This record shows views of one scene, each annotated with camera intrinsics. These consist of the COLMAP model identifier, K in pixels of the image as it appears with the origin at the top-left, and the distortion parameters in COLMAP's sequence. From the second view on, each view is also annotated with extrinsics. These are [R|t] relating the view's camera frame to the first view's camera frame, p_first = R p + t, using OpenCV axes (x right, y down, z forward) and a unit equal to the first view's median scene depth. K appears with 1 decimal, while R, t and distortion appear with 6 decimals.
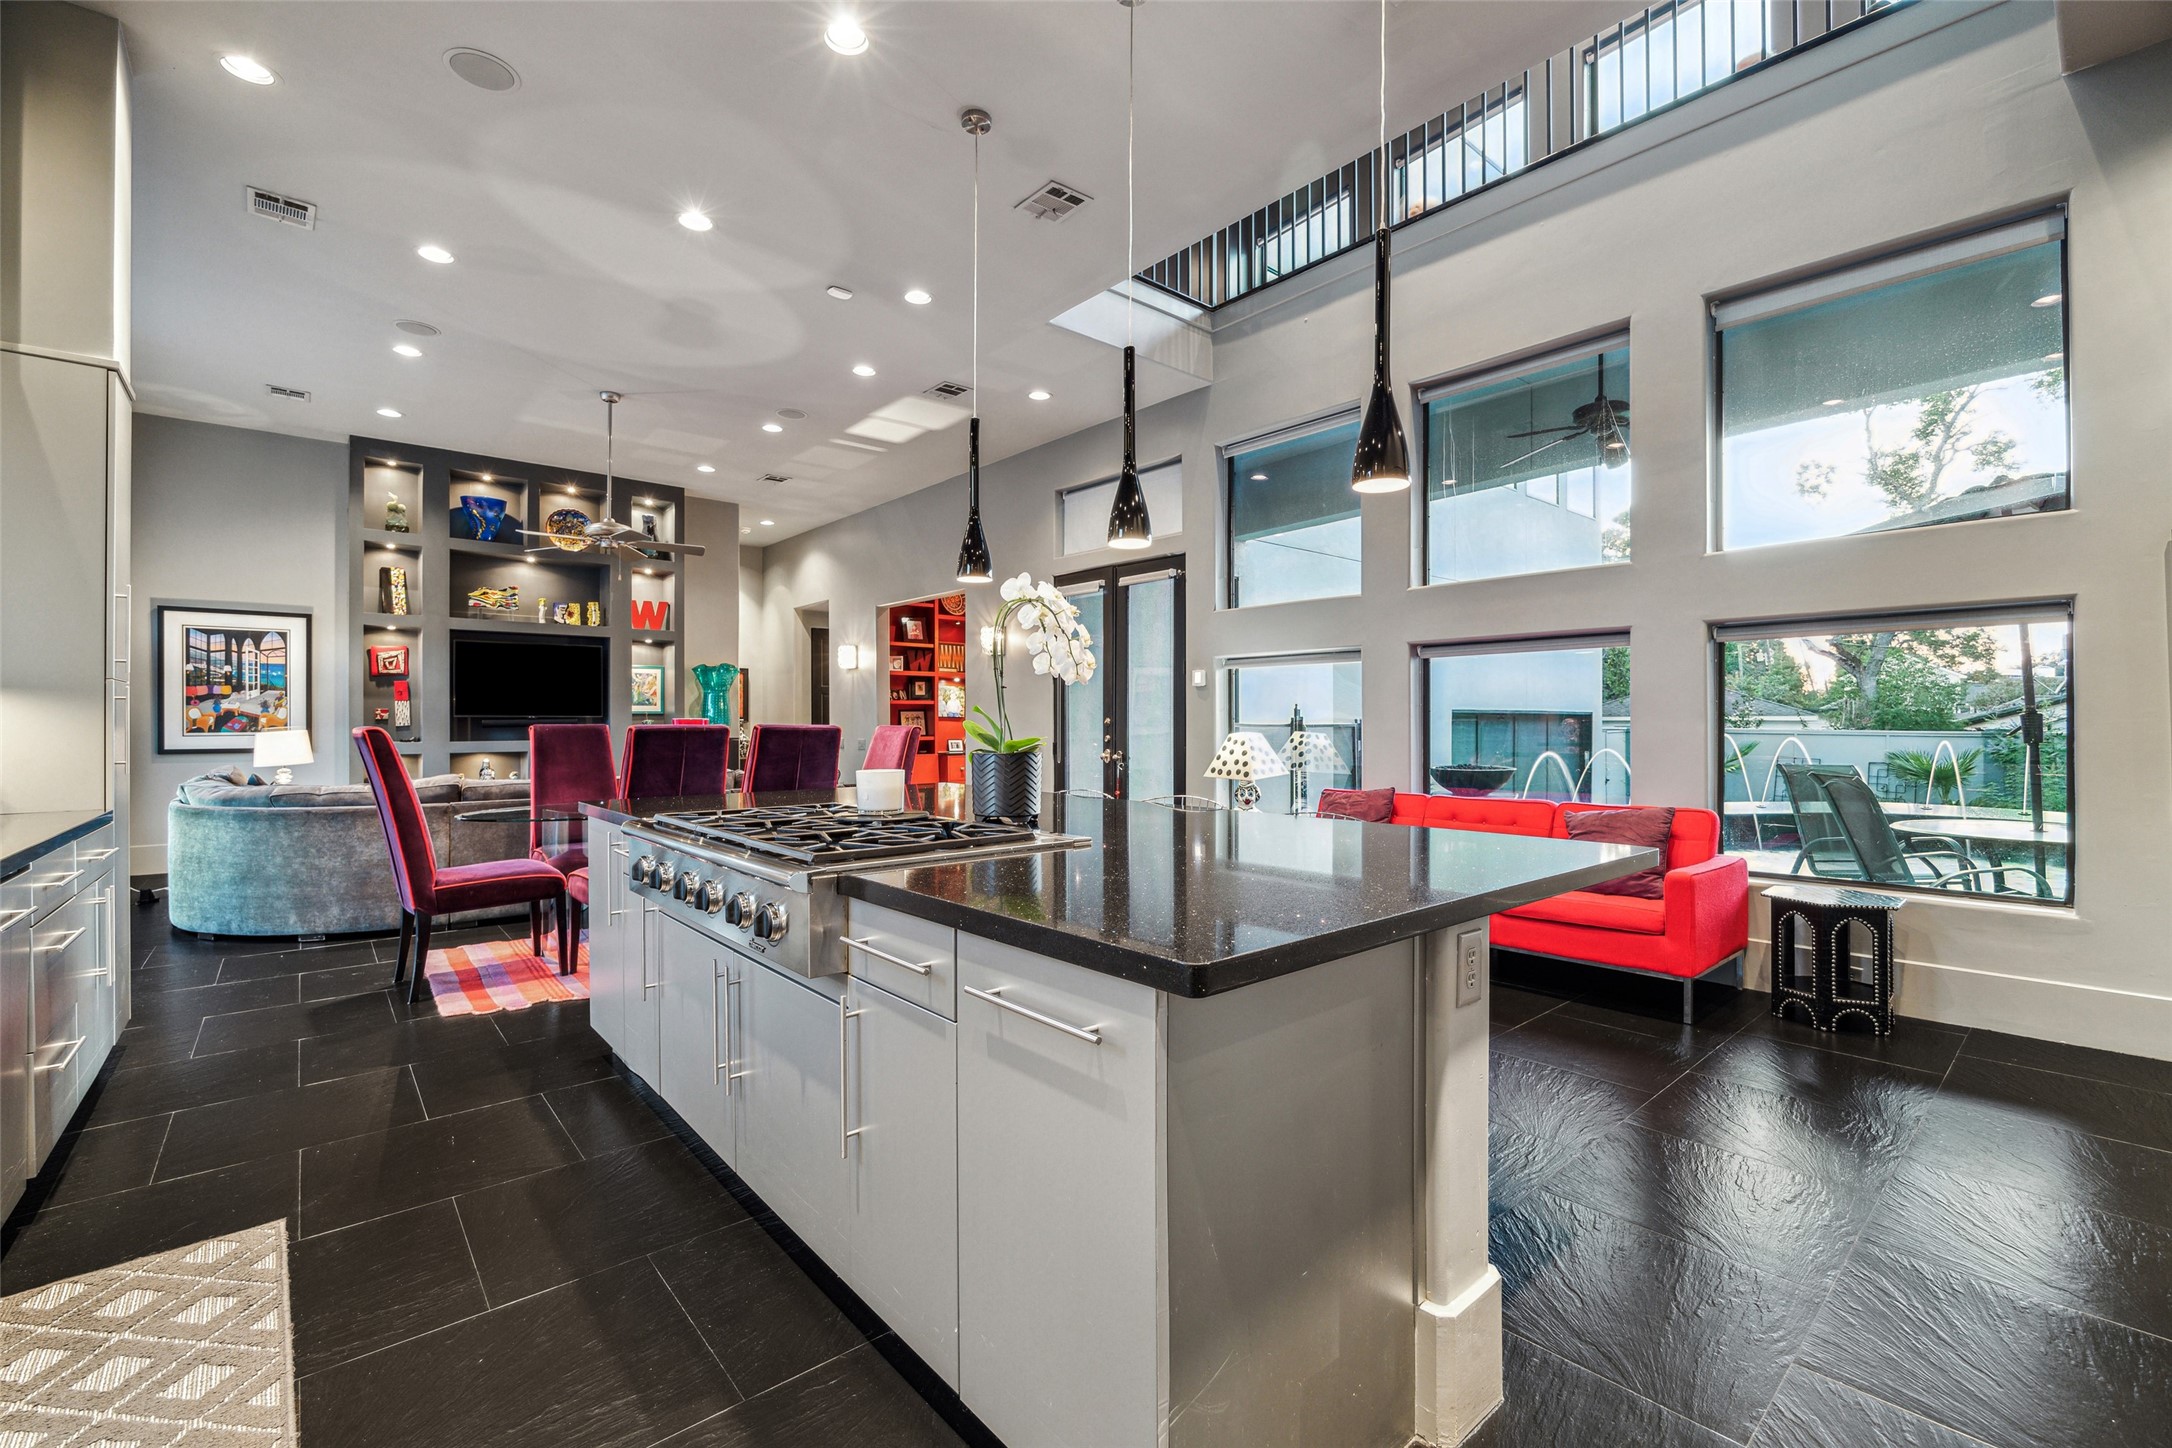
lens RADIAL K [[926.3, 0, 1098.3], [0, 926.3, 717.1], [0, 0, 1]] dist [-0.004557, -0.000841]
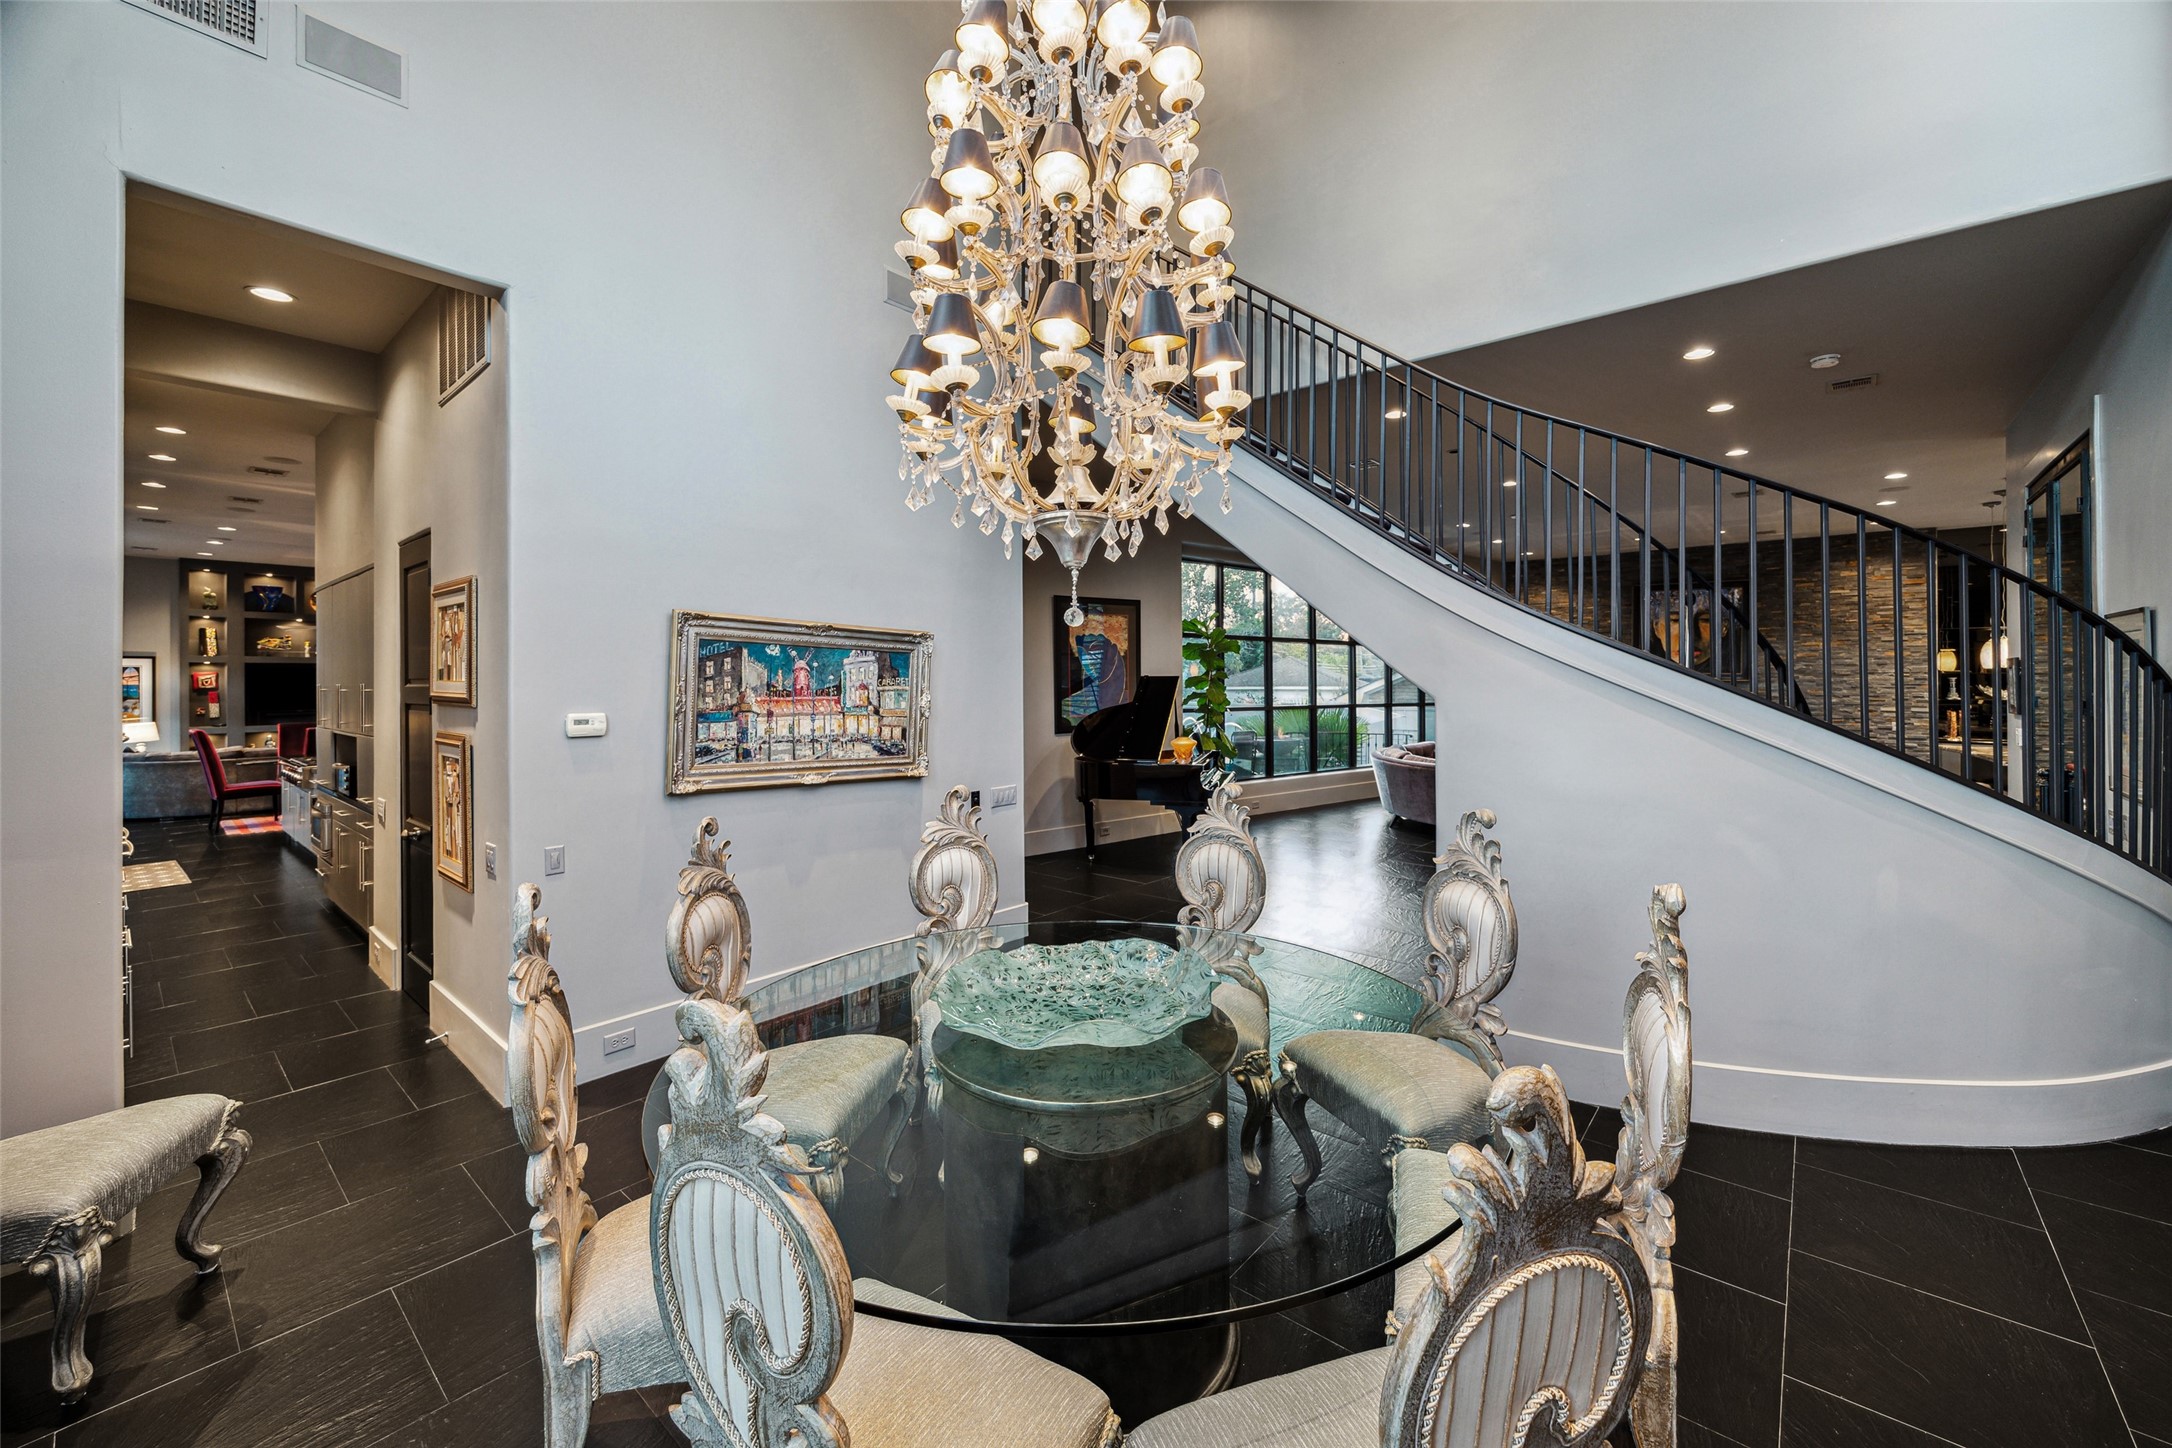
lens RADIAL K [[840.9, 0, 1098.3], [0, 840.9, 683.5], [0, 0, 1]] dist [-0.006124, -0.000179]
pose [[0.986358, 0.003409, 0.164577, 0.648132], [-0.003835, 0.999990, 0.002274, -0.065651], [-0.164567, -0.002874, 0.986362, -0.847502]]
